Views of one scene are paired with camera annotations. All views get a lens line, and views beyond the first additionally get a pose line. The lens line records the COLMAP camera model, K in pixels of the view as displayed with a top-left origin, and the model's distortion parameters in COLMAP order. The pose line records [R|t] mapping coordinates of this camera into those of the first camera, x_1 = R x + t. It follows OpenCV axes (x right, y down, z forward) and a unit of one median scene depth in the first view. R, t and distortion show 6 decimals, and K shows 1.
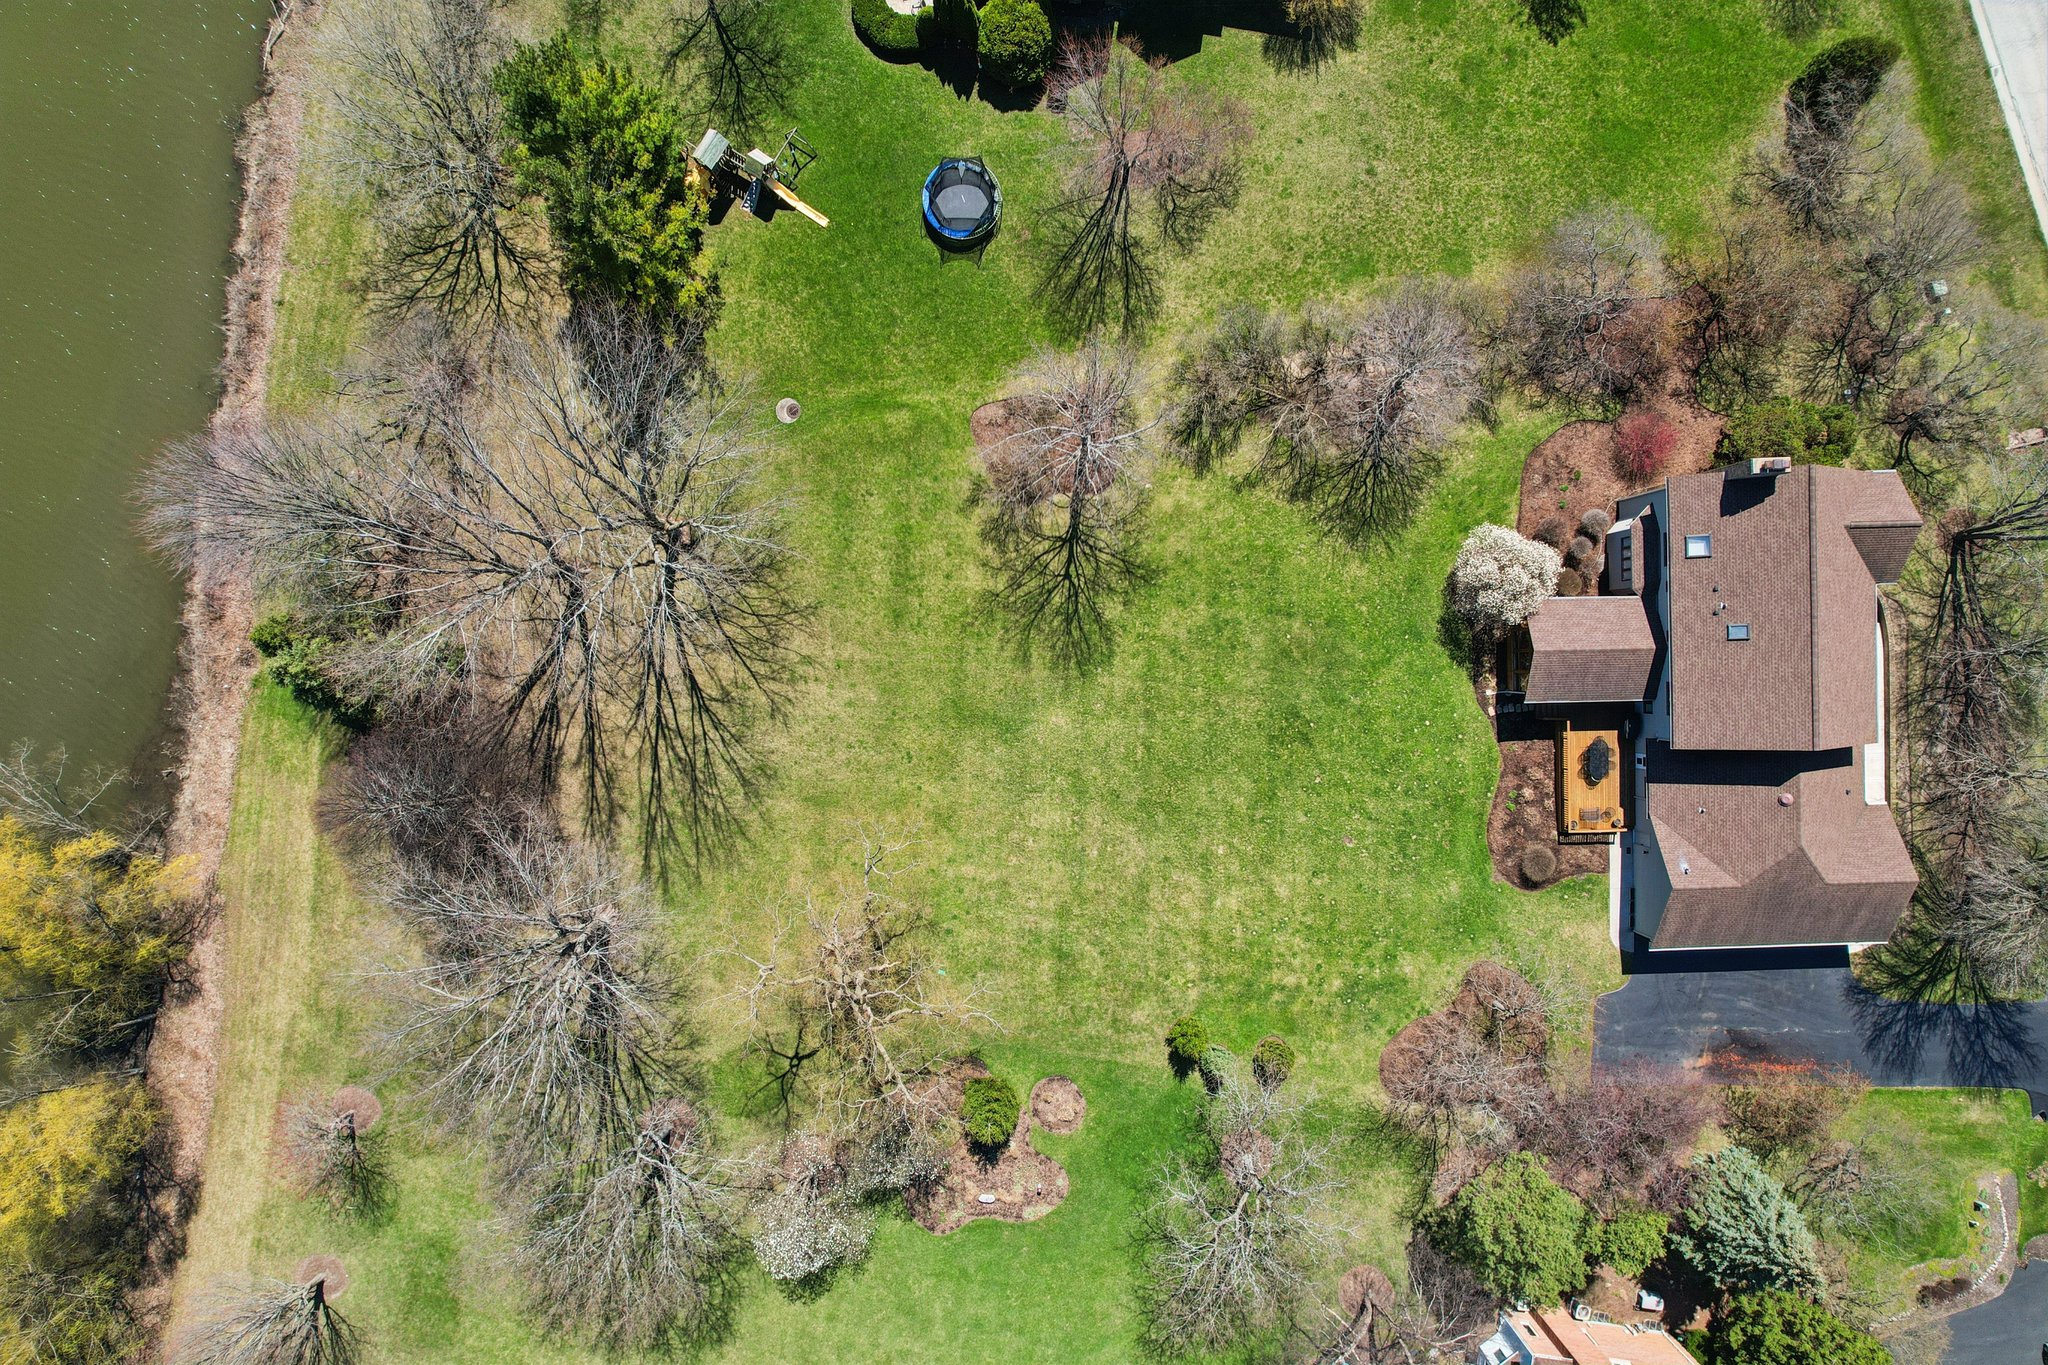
lens RADIAL K [[1331.6, 0, 1014.7], [0, 1331.6, 688.5], [0, 0, 1]] dist [-0.076594, 0.067697]
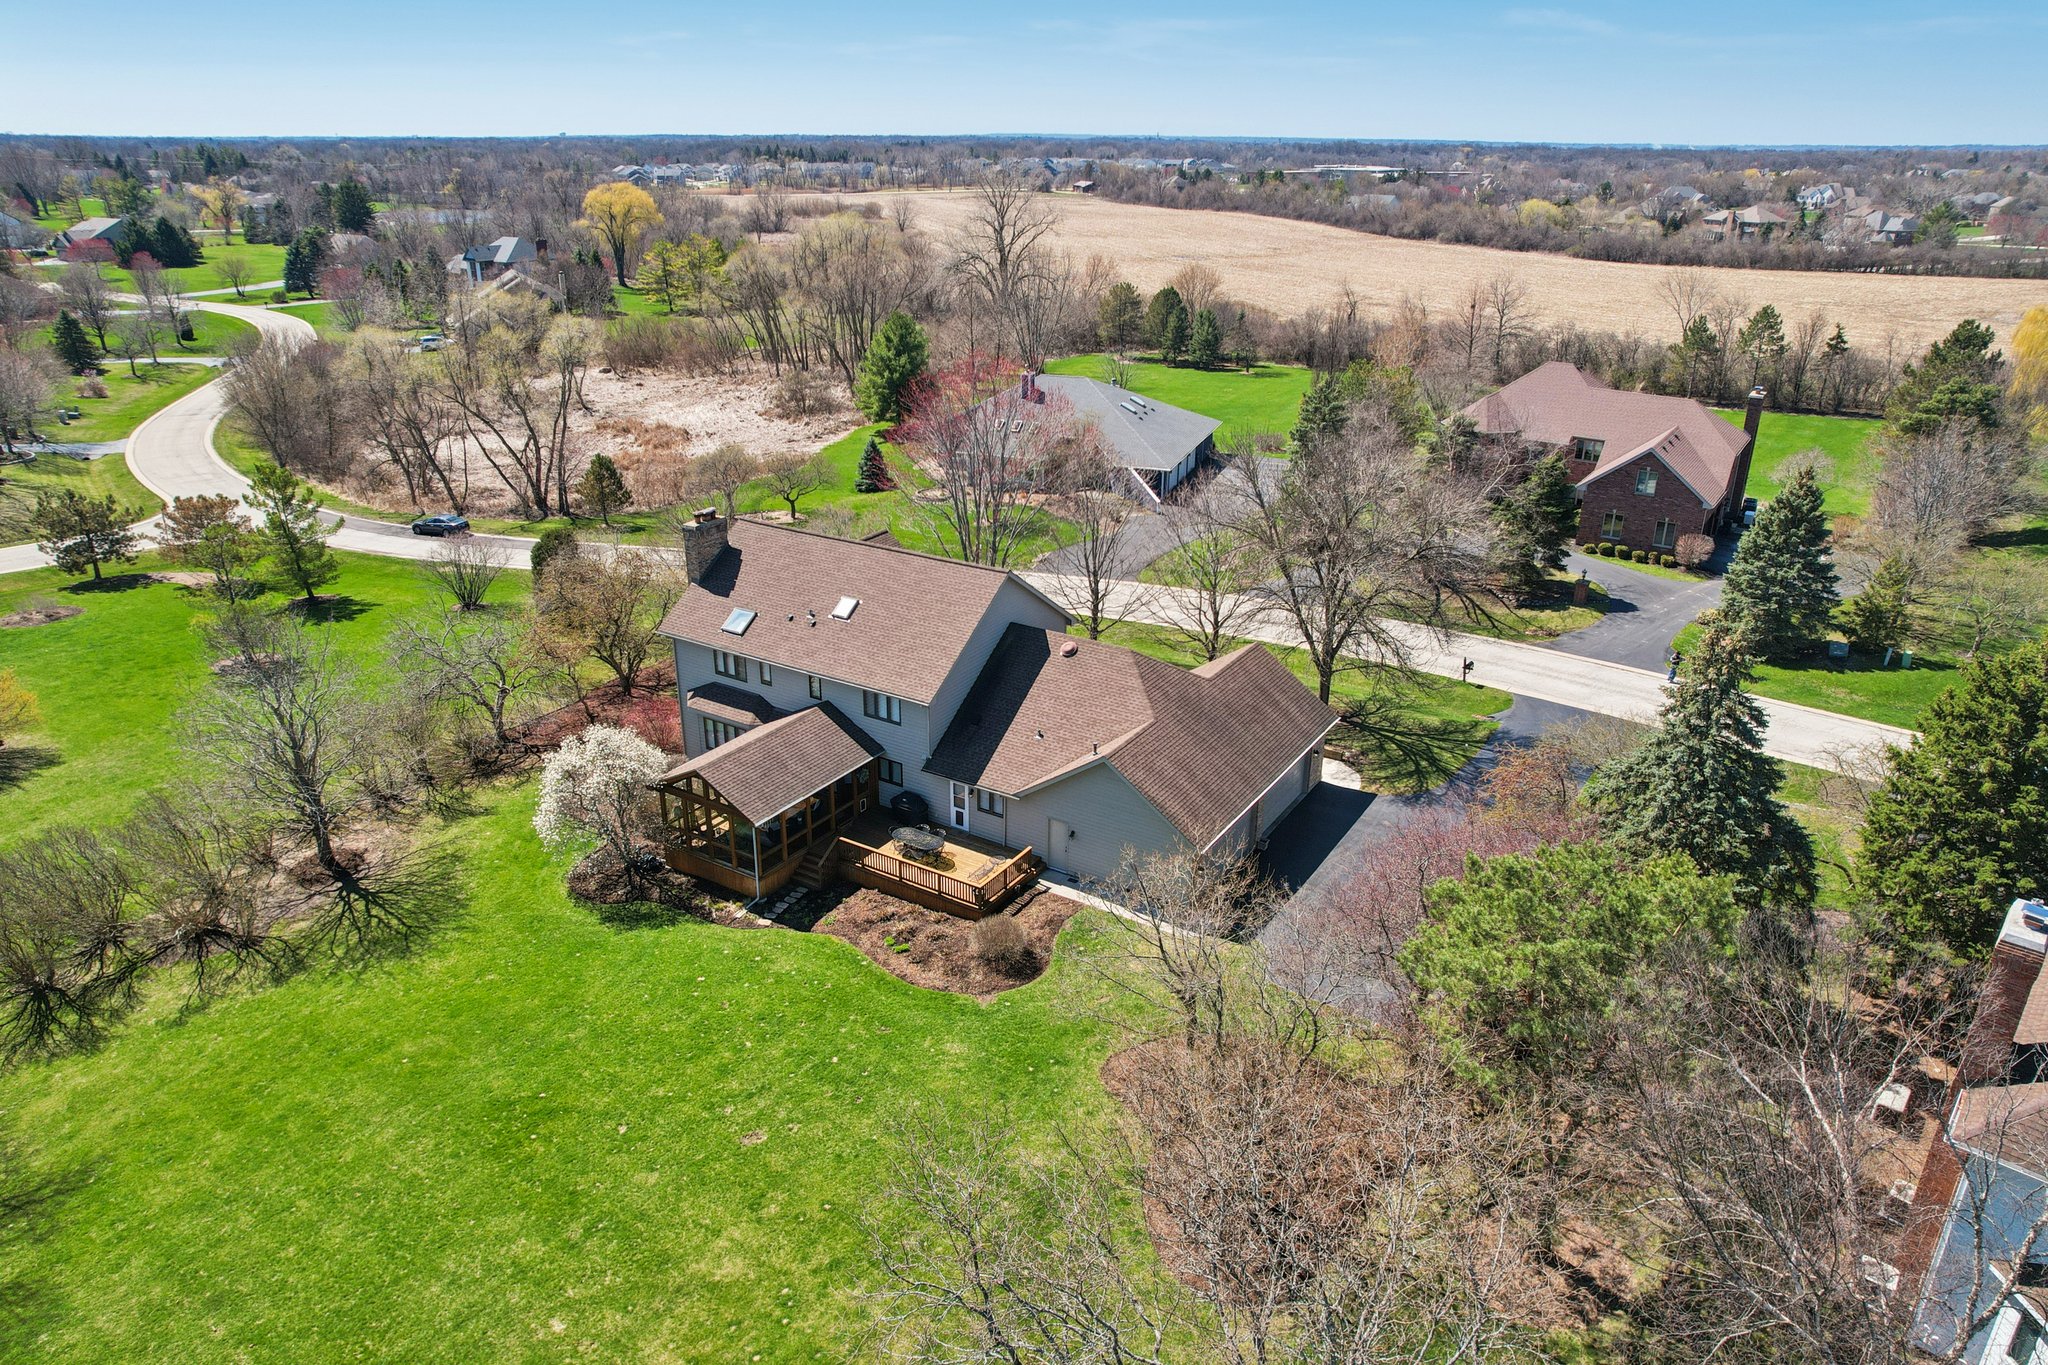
lens RADIAL K [[1331.6, 0, 1014.7], [0, 1331.6, 688.5], [0, 0, 1]] dist [-0.076594, 0.067697]
pose [[0.557081, -0.320183, 0.766253, -0.015732], [0.830395, 0.203347, -0.518743, 0.412193], [0.010277, 0.925274, 0.379159, 0.655430]]
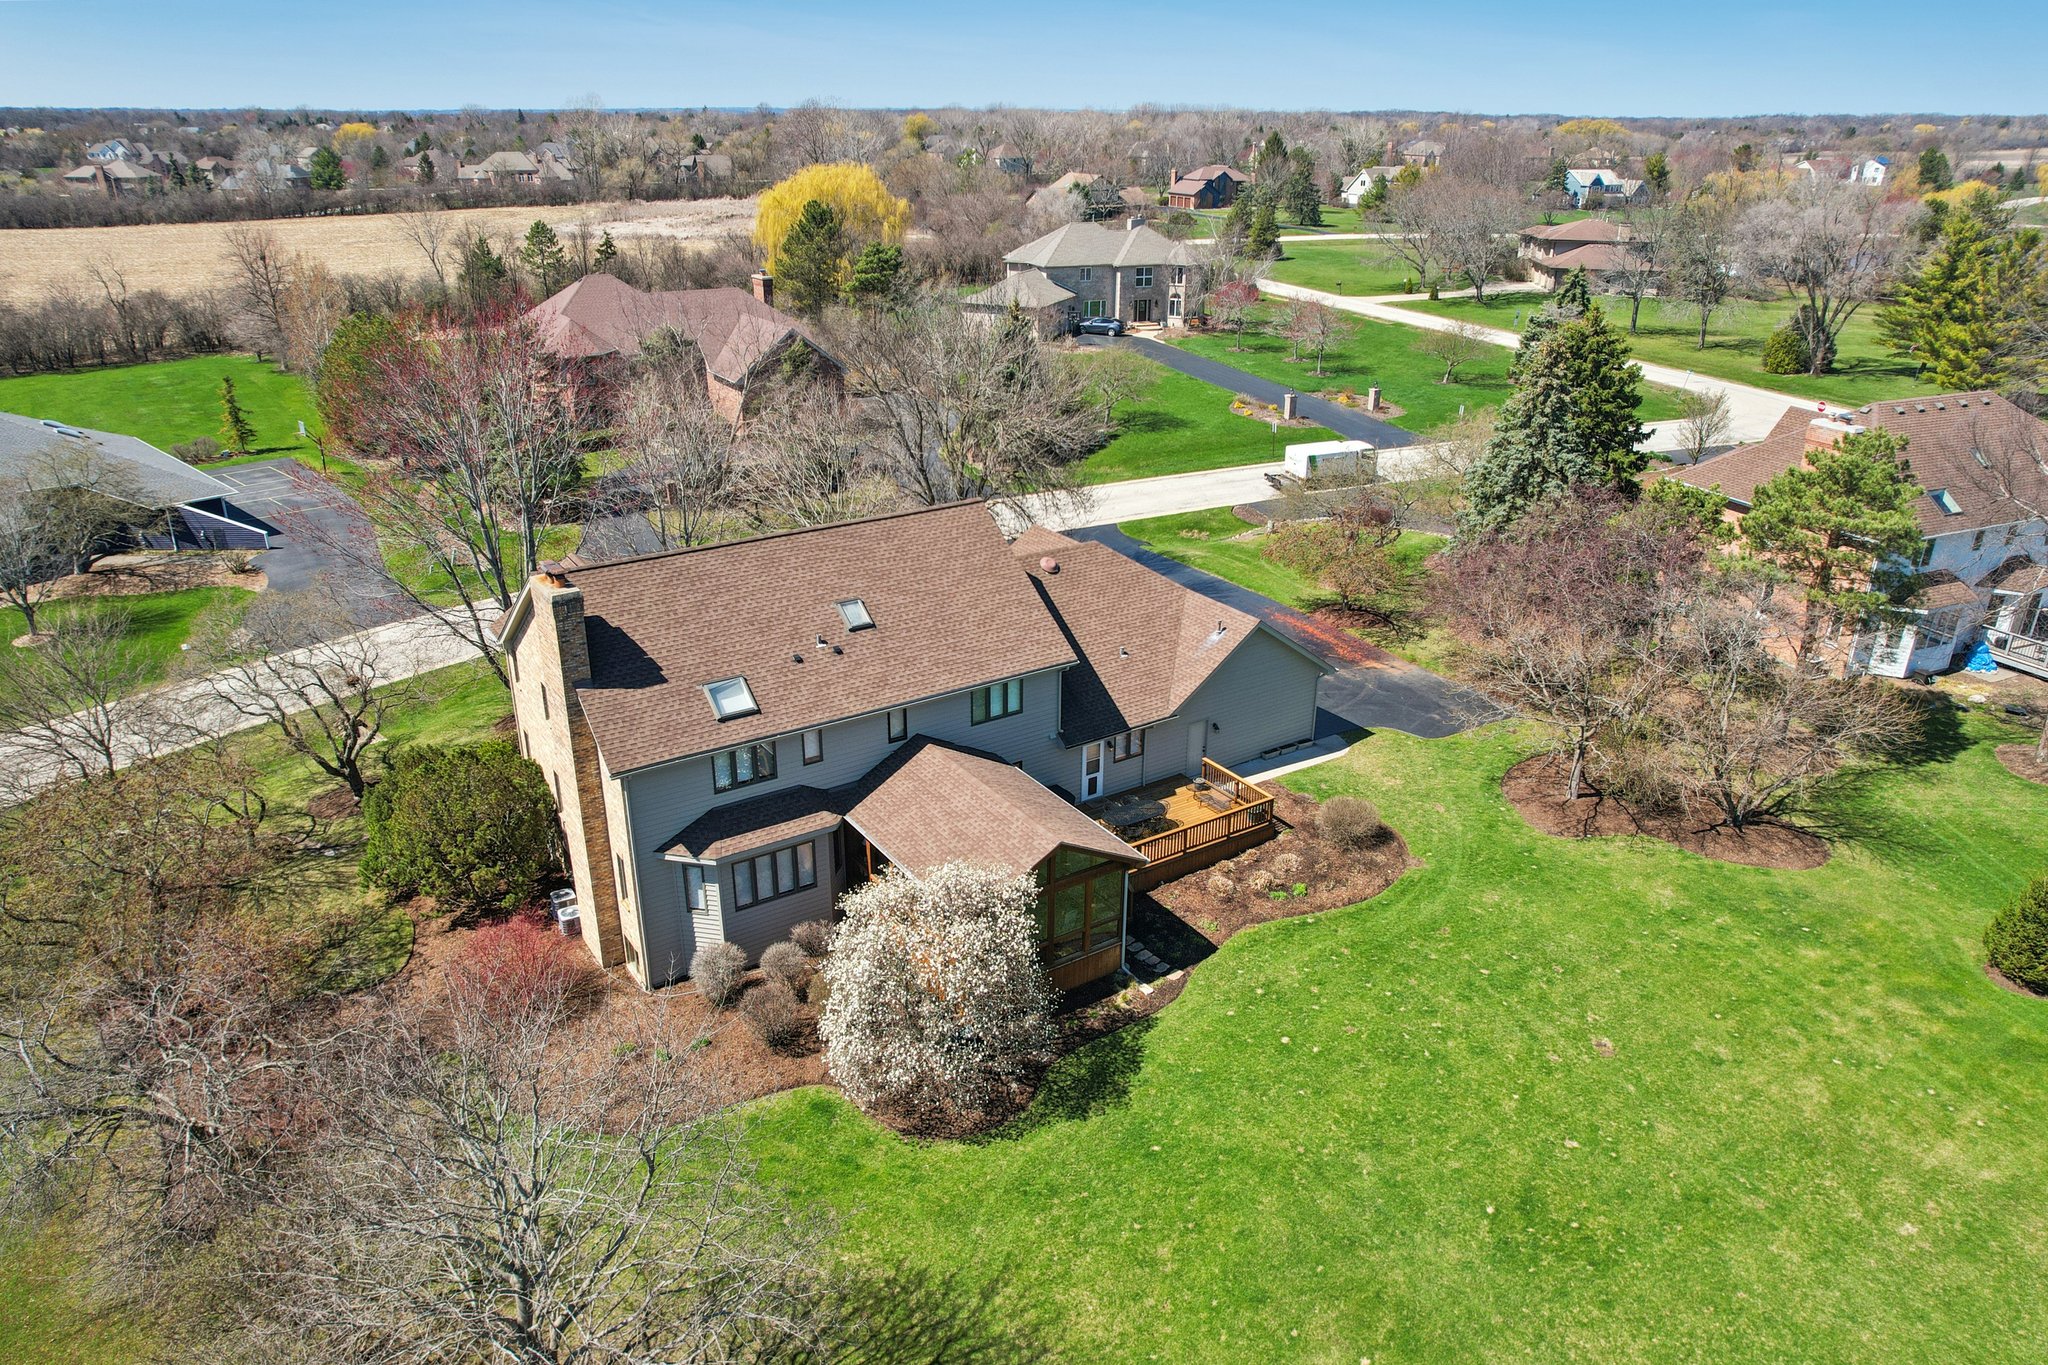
lens RADIAL K [[1368.8, 0, 1024.0], [0, 1368.8, 682.5], [0, 0, 1]] dist [-0.095227, 0.086490]
pose [[-0.532034, -0.335580, 0.777384, 0.046232], [0.846688, -0.219163, 0.484857, -0.239643], [0.007666, 0.916162, 0.400734, 0.700345]]
